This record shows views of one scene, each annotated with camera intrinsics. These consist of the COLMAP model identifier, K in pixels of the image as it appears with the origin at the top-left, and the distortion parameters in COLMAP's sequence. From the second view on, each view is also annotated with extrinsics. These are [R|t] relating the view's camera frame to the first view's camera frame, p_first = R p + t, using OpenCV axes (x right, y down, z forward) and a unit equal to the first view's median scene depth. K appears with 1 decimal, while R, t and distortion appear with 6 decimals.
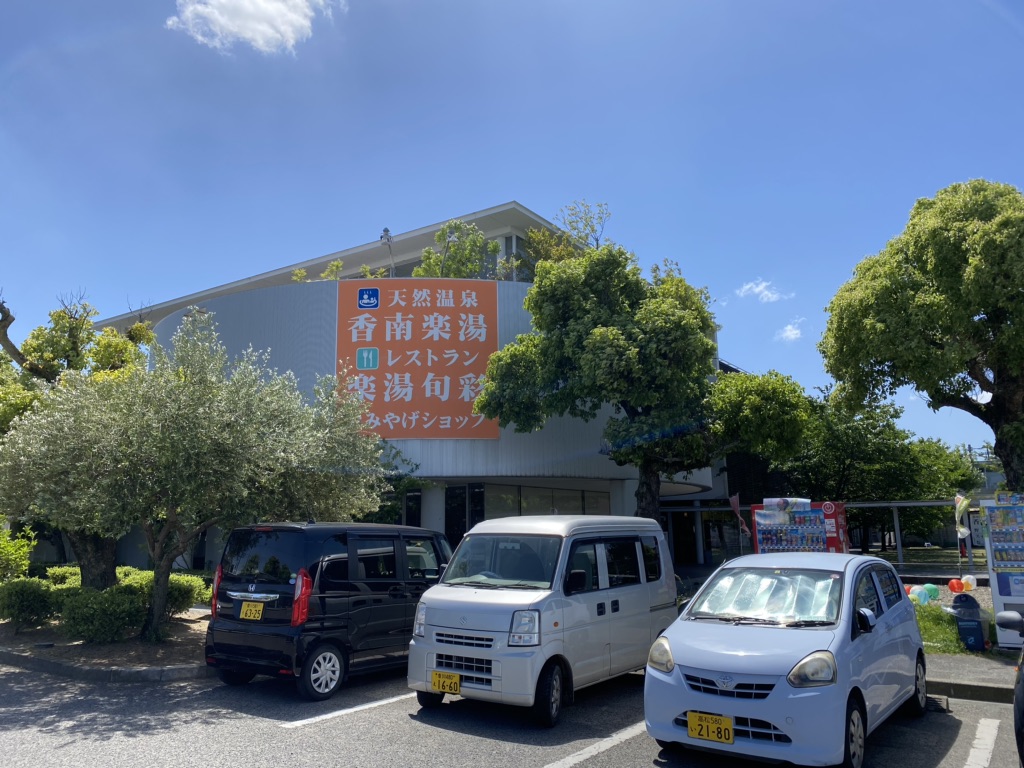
lens RADIAL K [[762.9, 0, 510.7], [0, 762.9, 362.0], [0, 0, 1]] dist [0.202819, 0.000207]
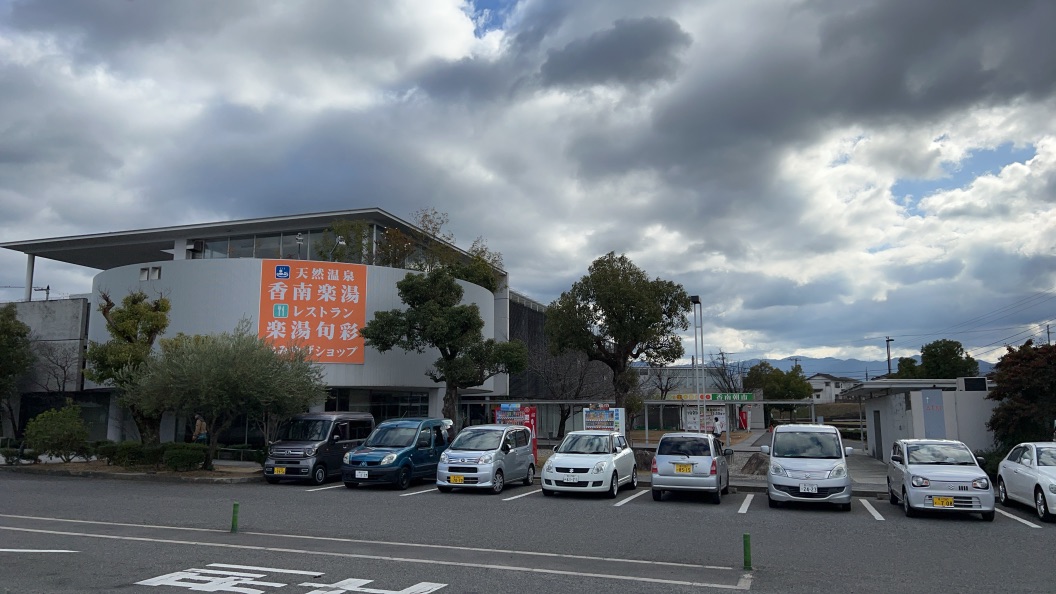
lens RADIAL K [[726.8, 0, 547.1], [0, 726.8, 300.2], [0, 0, 1]] dist [0.022470, -0.003489]
pose [[0.958479, 0.050804, 0.280603, -0.082588], [-0.066756, 0.996634, 0.047580, -0.134322], [-0.277241, -0.064337, 0.958644, -0.592327]]
